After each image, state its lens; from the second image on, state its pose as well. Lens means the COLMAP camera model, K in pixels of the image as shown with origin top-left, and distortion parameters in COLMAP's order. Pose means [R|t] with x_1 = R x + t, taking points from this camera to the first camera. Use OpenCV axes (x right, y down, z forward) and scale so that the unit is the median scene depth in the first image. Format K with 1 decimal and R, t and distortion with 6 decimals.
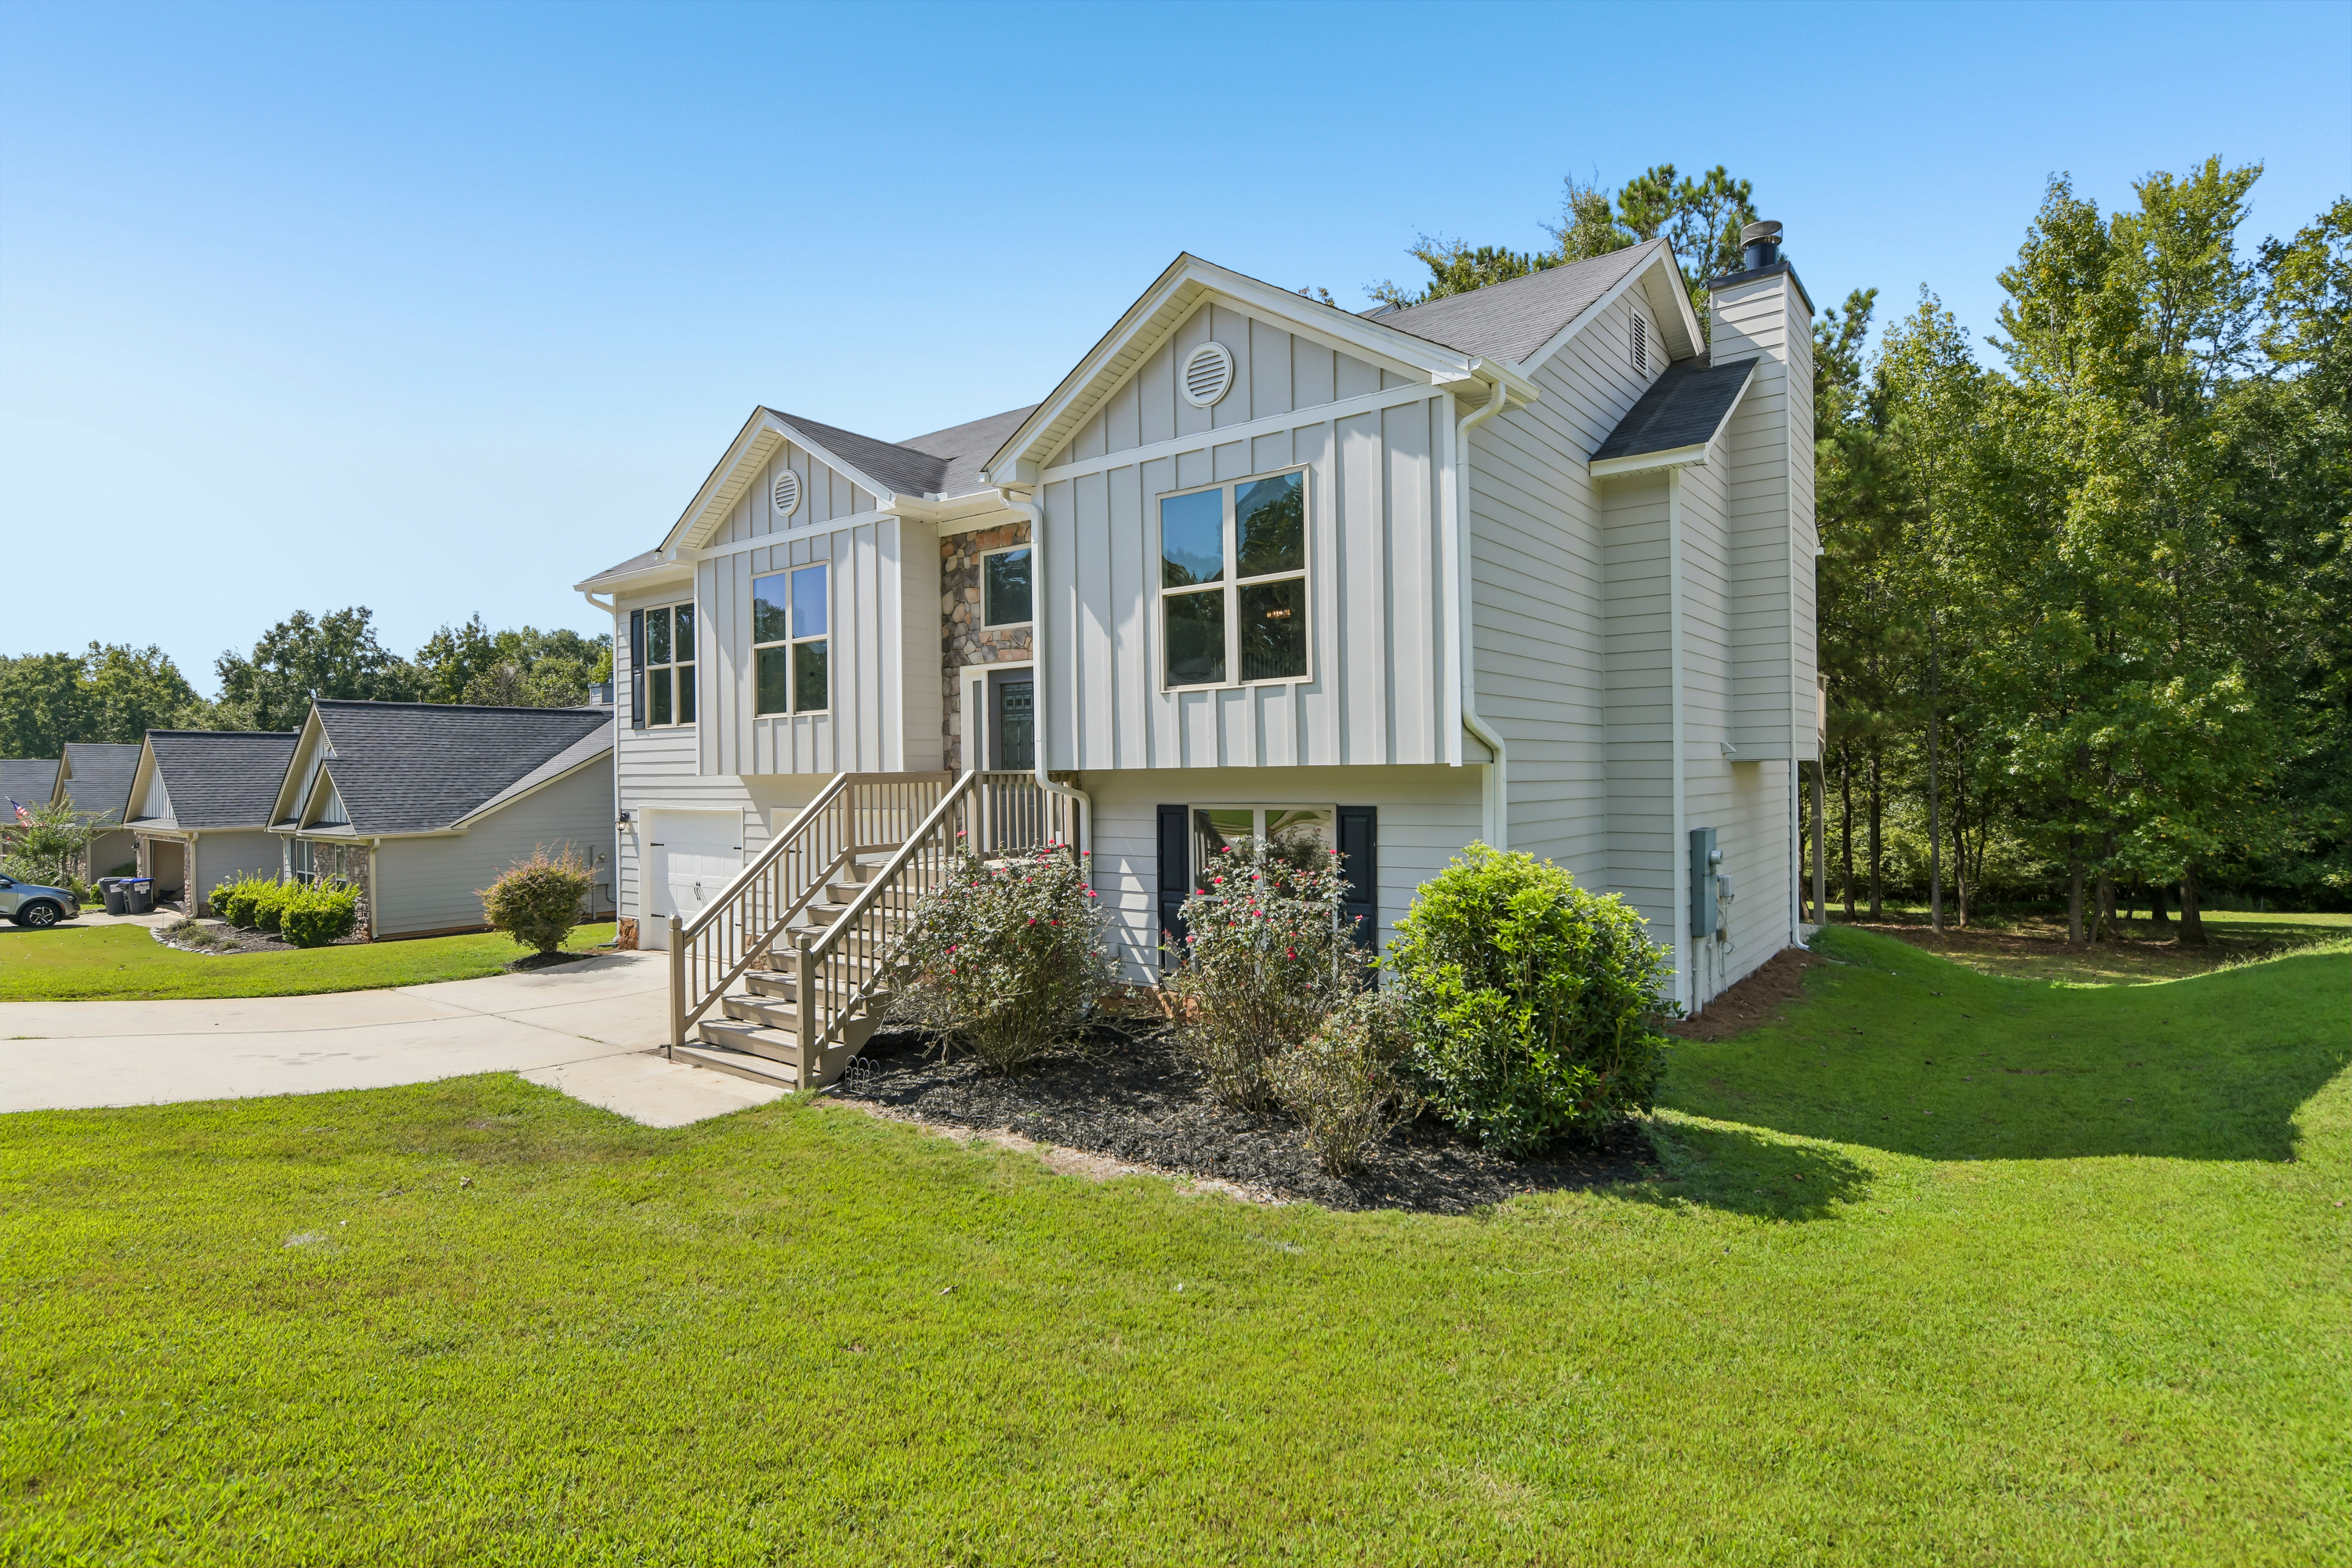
lens RADIAL K [[1159.7, 0, 1167.6], [0, 1159.7, 793.3], [0, 0, 1]] dist [0.001737, 0.000405]
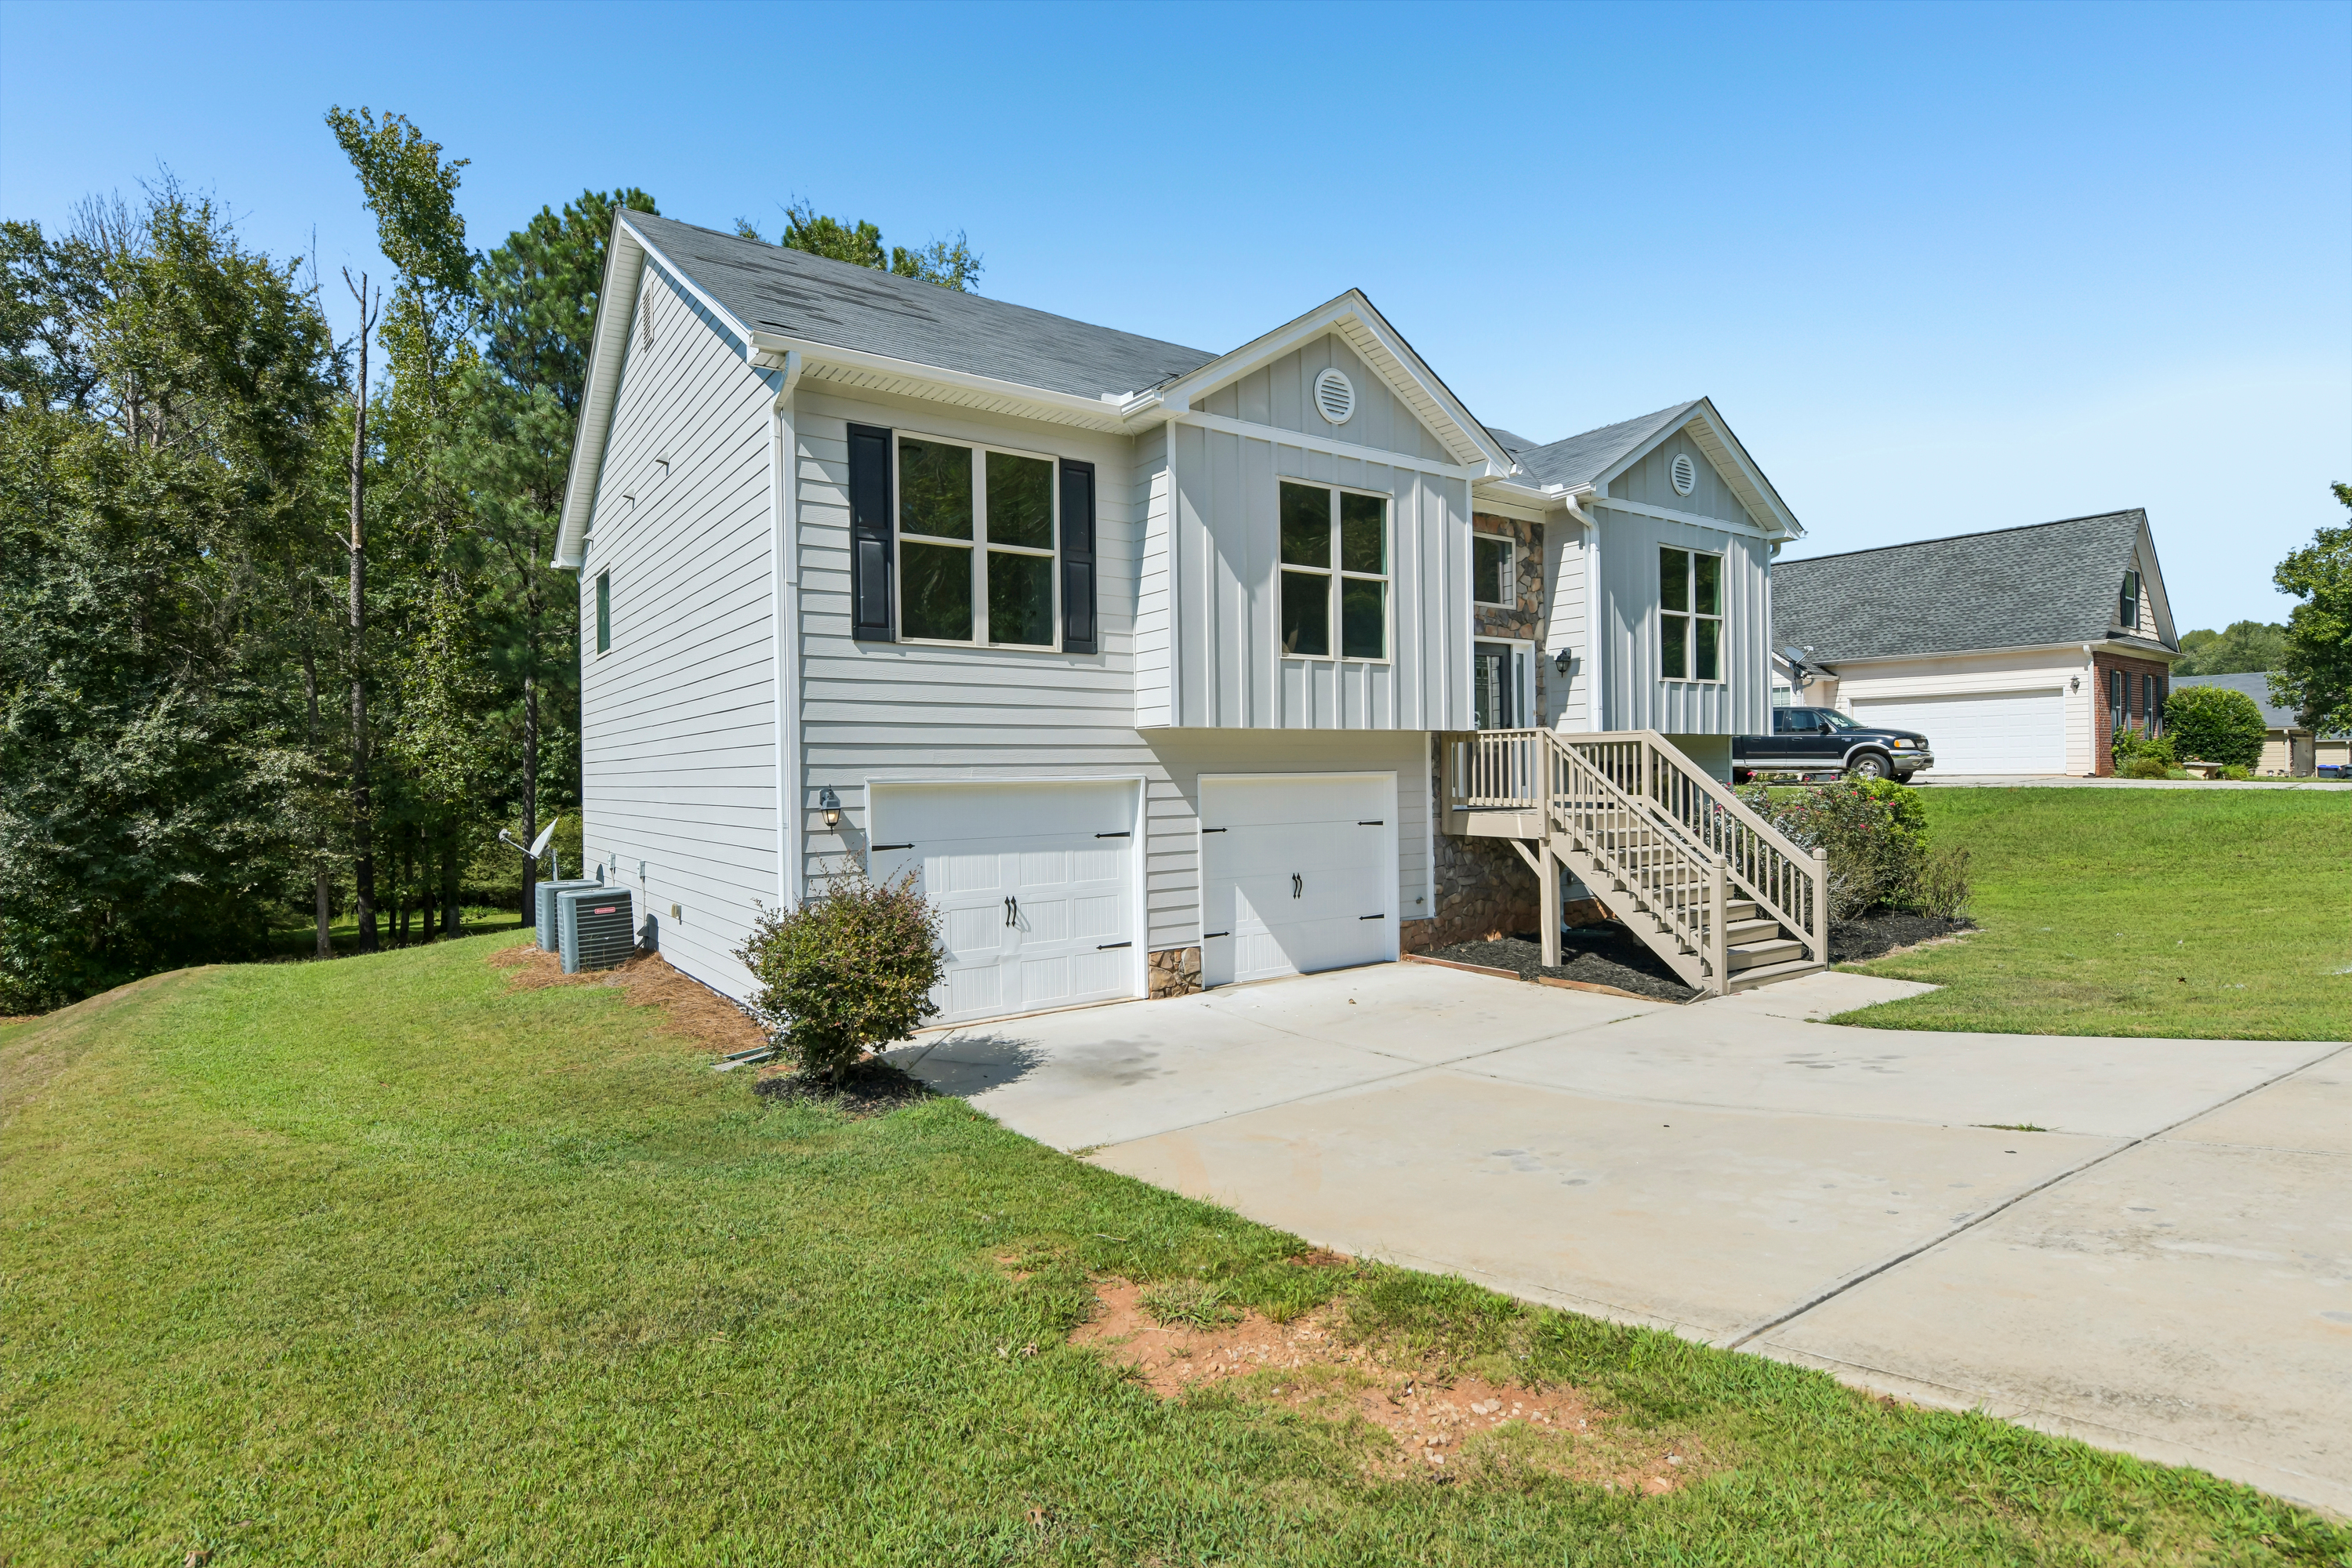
lens RADIAL K [[1159.7, 0, 1179.6], [0, 1159.7, 769.9], [0, 0, 1]] dist [0.001737, 0.000405]
pose [[0.293789, 0.006761, 0.955846, -1.268865], [0.023680, 0.999617, -0.014349, 0.024257], [-0.955577, 0.026850, 0.293516, 0.941016]]
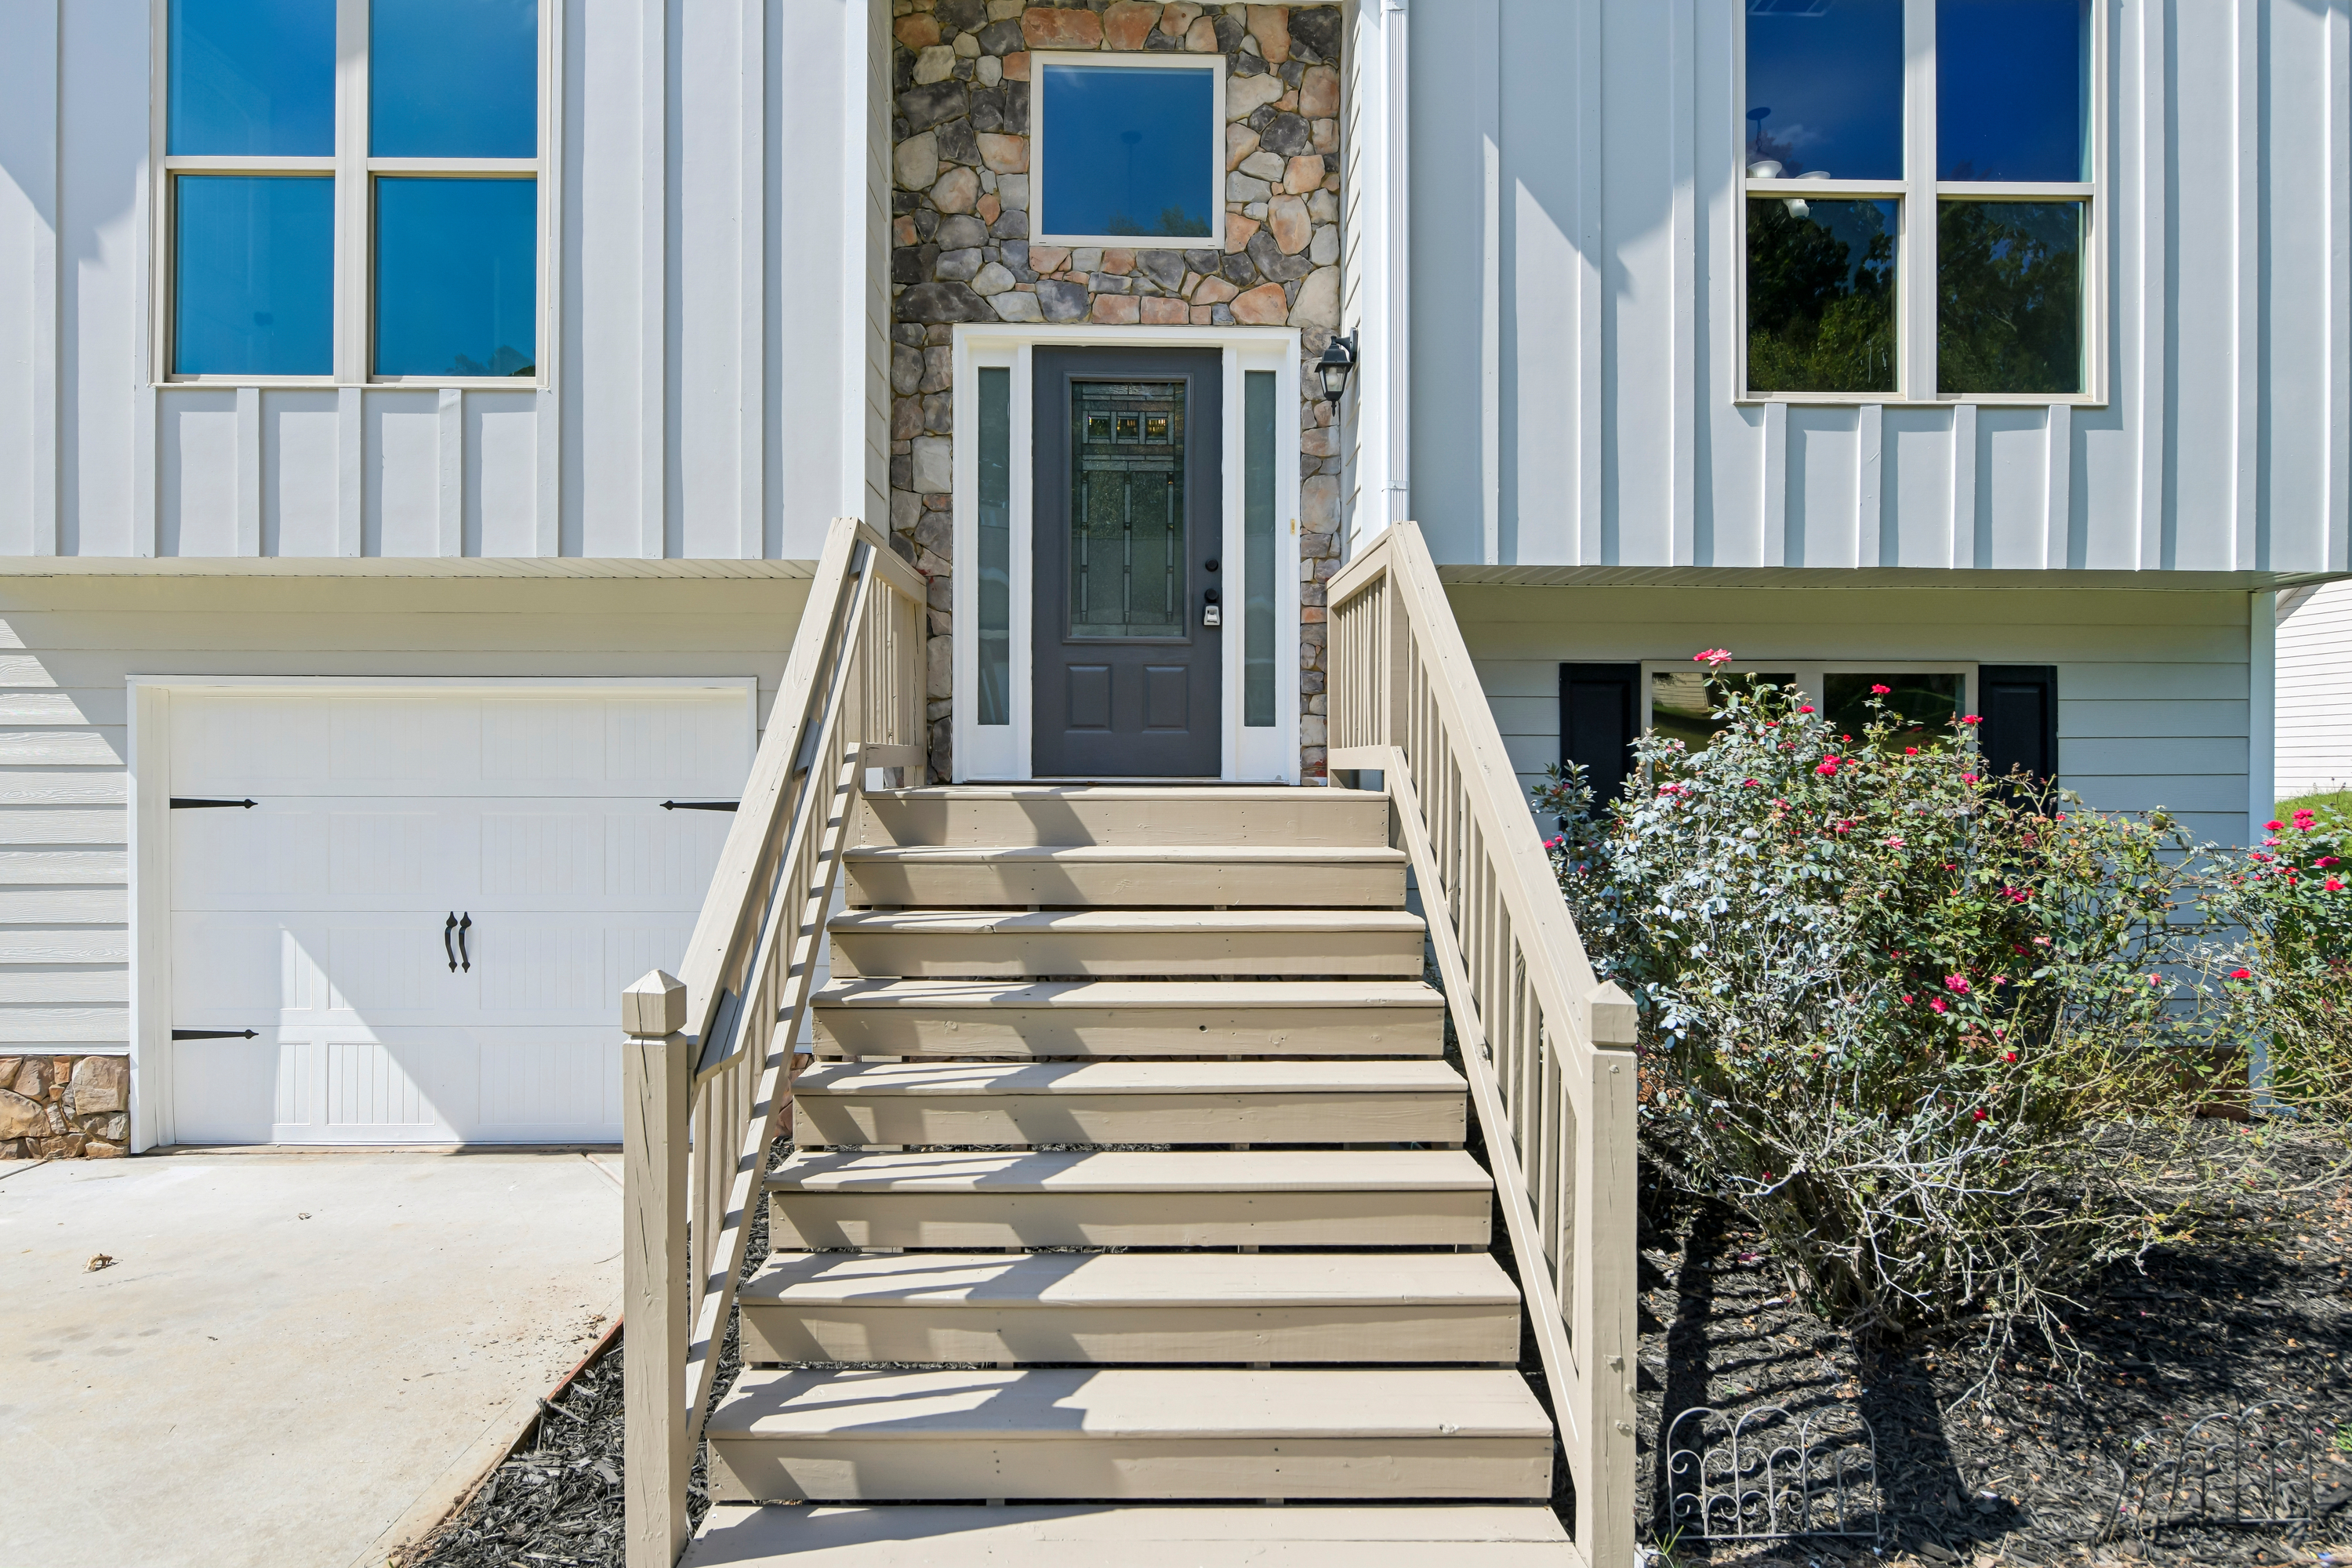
lens RADIAL K [[1352.7, 0, 1168.3], [0, 1352.7, 779.9], [0, 0, 1]] dist [0.001528, -0.000105]
pose [[0.776923, 0.010089, 0.629515, -0.423010], [-0.001462, 0.999898, -0.014221, 0.057650], [-0.629594, 0.010129, 0.776858, 0.594874]]
